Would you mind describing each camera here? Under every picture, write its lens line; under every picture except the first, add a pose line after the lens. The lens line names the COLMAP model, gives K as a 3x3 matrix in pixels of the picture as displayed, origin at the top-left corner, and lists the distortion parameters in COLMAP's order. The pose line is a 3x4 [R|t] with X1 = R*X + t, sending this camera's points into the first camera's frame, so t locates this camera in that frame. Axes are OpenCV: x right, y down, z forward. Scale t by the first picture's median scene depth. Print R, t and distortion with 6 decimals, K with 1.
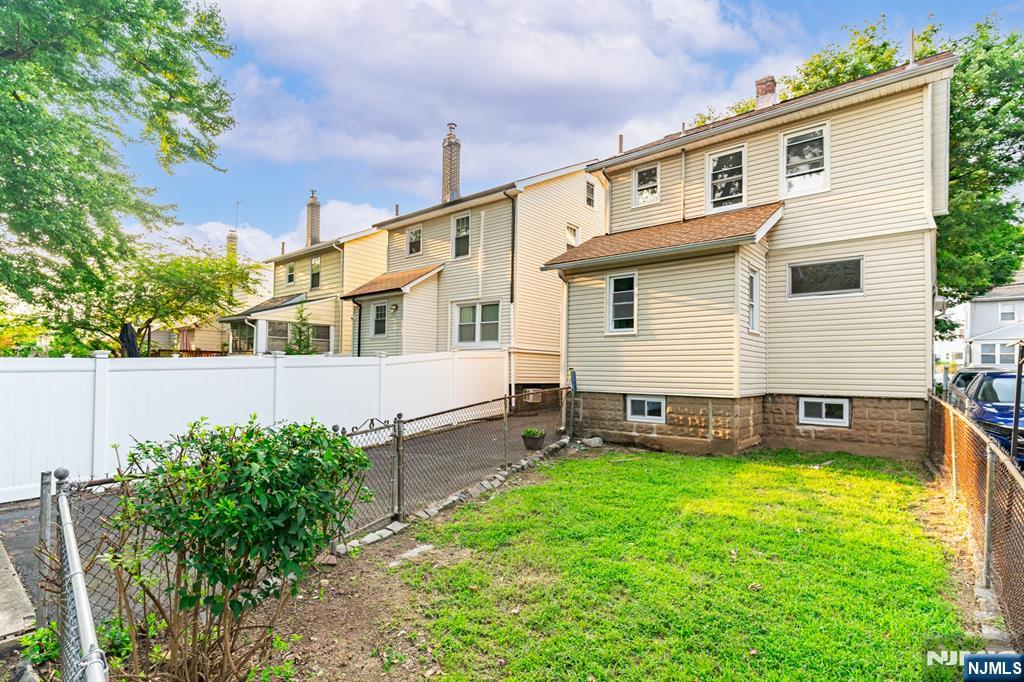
lens RADIAL K [[505.9, 0, 508.9], [0, 505.9, 366.1], [0, 0, 1]] dist [0.001972, 0.000248]
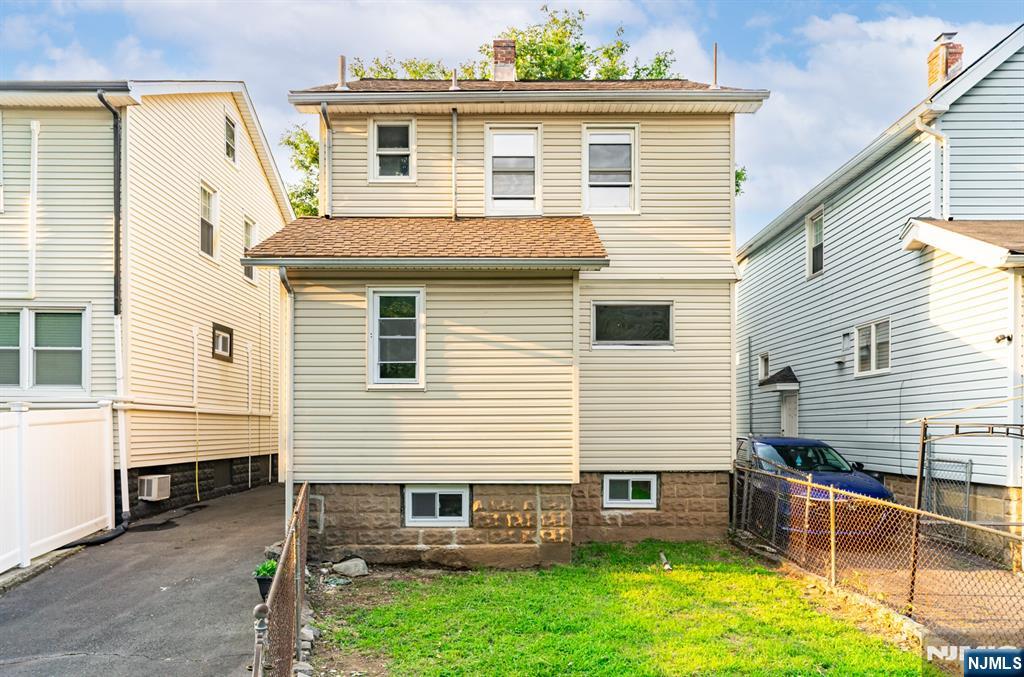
lens RADIAL K [[713.4, 0, 505.9], [0, 713.4, 436.8], [0, 0, 1]] dist [-0.004464, 0.007039]
pose [[0.762002, -0.023764, 0.647138, -0.243564], [0.002099, 0.999412, 0.034229, -0.033398], [-0.647571, -0.024725, 0.761604, 0.257026]]
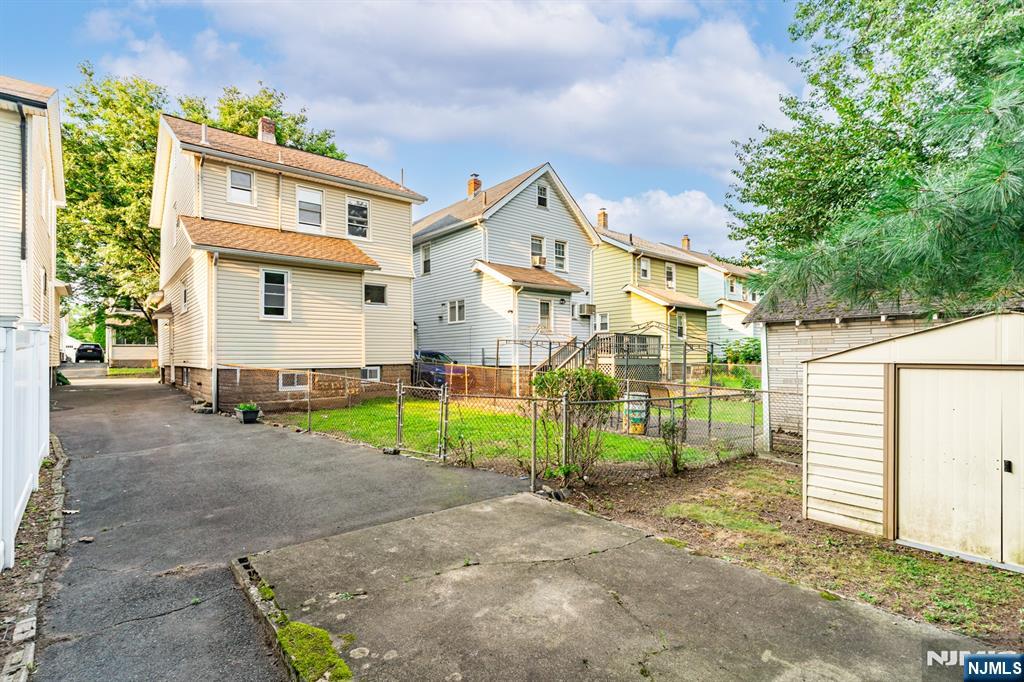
lens RADIAL K [[505.9, 0, 512.1], [0, 505.9, 359.5], [0, 0, 1]] dist [0.001972, 0.000248]
pose [[0.154052, -0.021079, 0.987838, -0.896247], [-0.005398, 0.999740, 0.022175, 0.000996], [-0.988048, -0.008748, 0.153898, 0.265032]]
